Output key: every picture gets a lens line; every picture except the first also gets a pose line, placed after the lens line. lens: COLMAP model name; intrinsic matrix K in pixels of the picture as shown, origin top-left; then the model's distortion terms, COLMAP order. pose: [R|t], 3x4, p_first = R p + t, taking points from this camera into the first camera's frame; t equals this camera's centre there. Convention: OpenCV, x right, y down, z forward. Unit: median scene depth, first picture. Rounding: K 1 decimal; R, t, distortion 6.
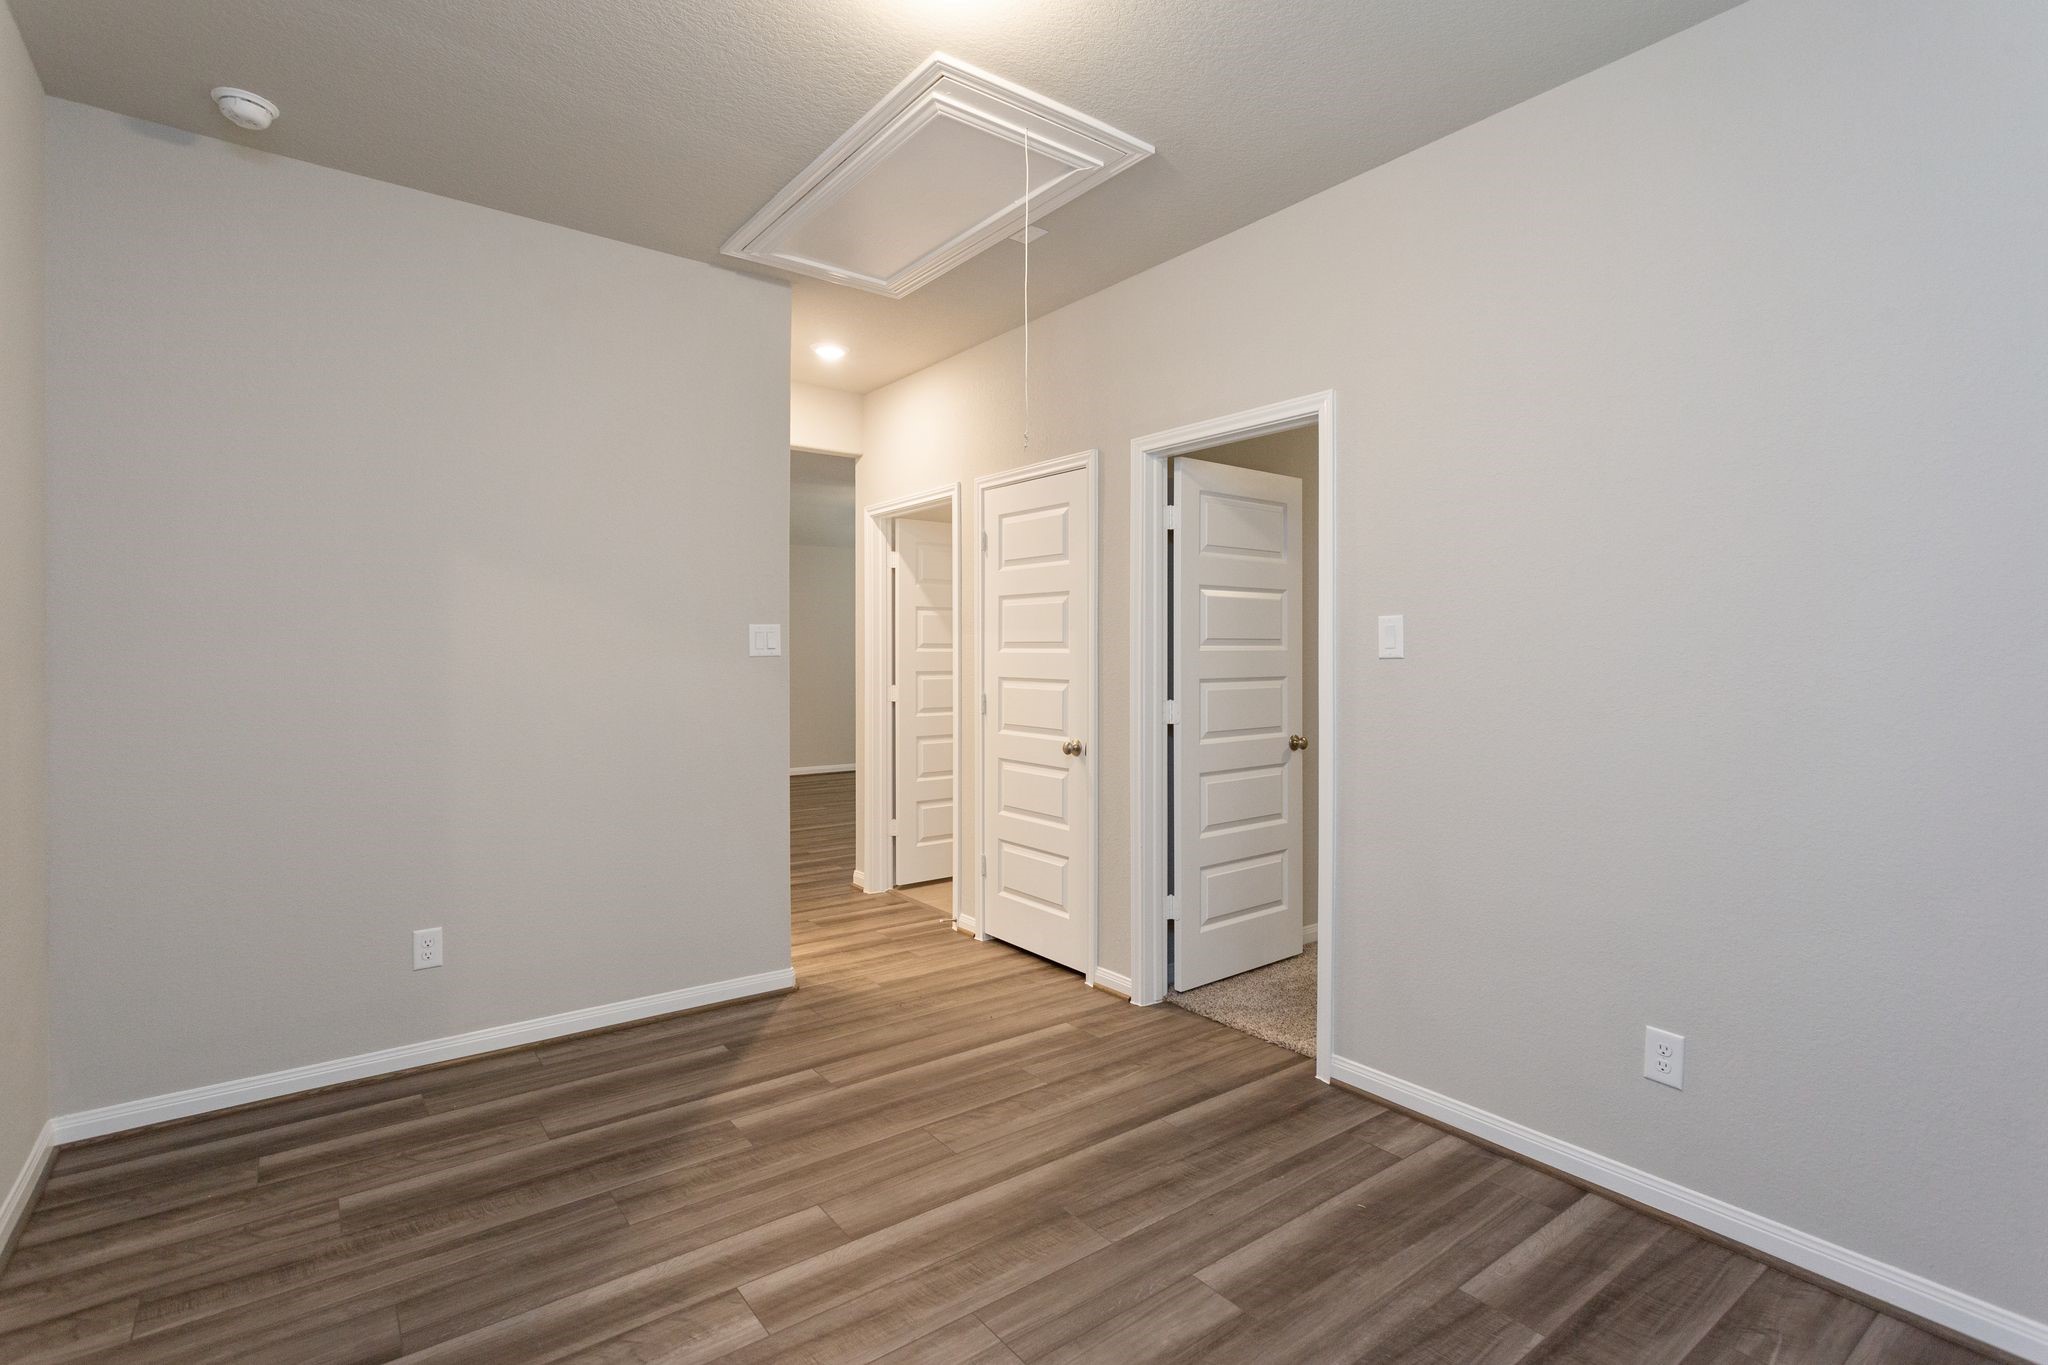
lens RADIAL K [[973.8, 0, 1027.2], [0, 973.8, 674.7], [0, 0, 1]] dist [0.002453, 0.003570]
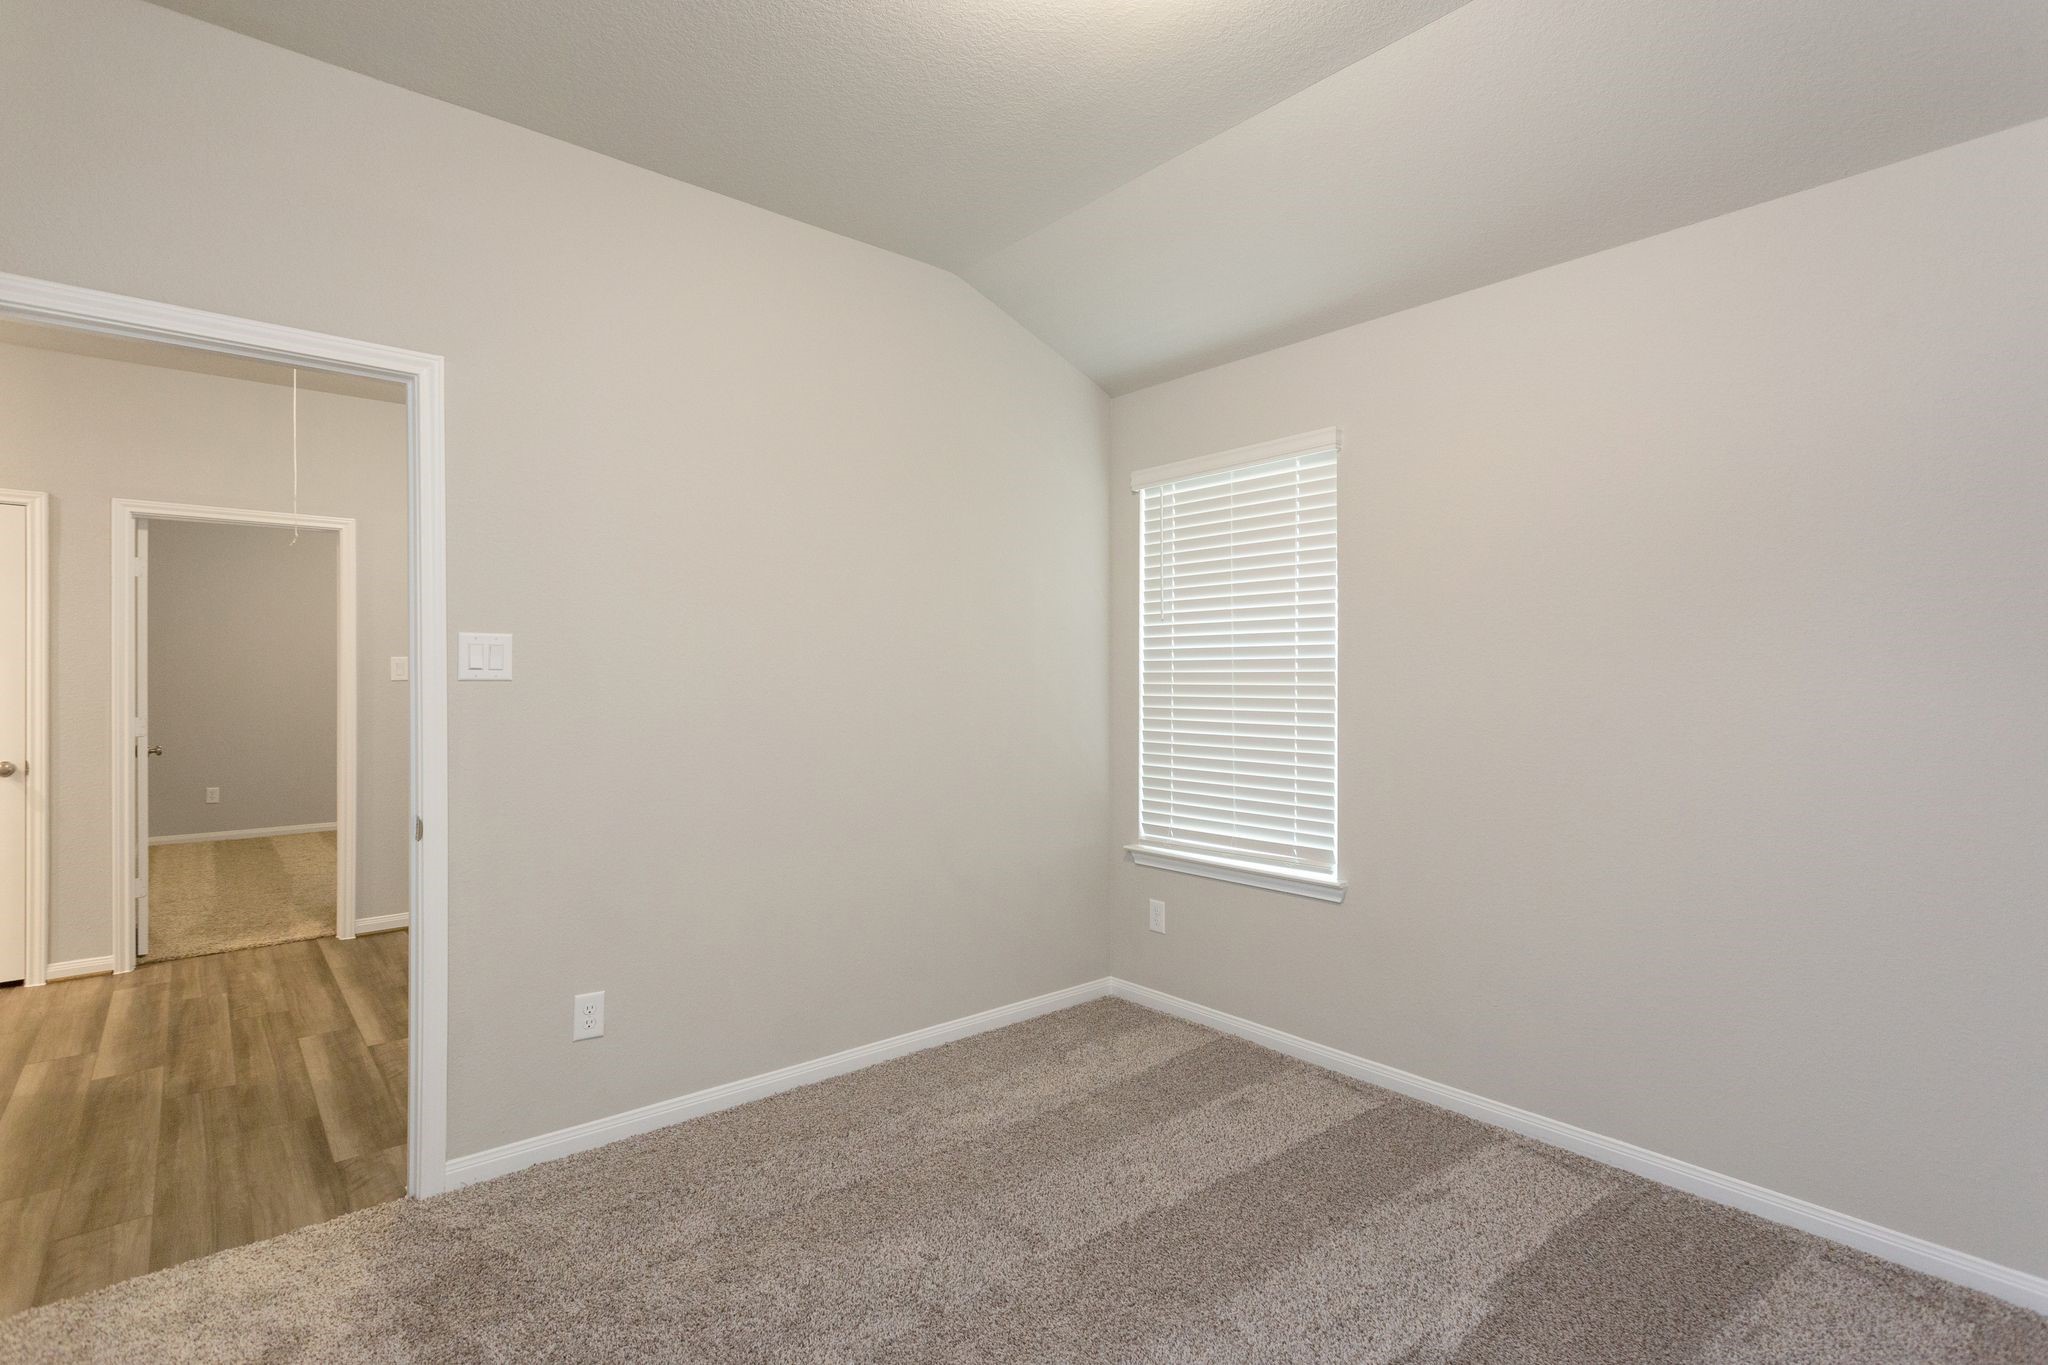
lens RADIAL K [[973.8, 0, 1028.6], [0, 973.8, 667.6], [0, 0, 1]] dist [0.002453, 0.003570]
pose [[-0.053345, 0.002194, 0.998574, -1.690477], [0.029564, 0.999563, -0.000616, -0.000860], [-0.998138, 0.029489, -0.053387, -0.072609]]
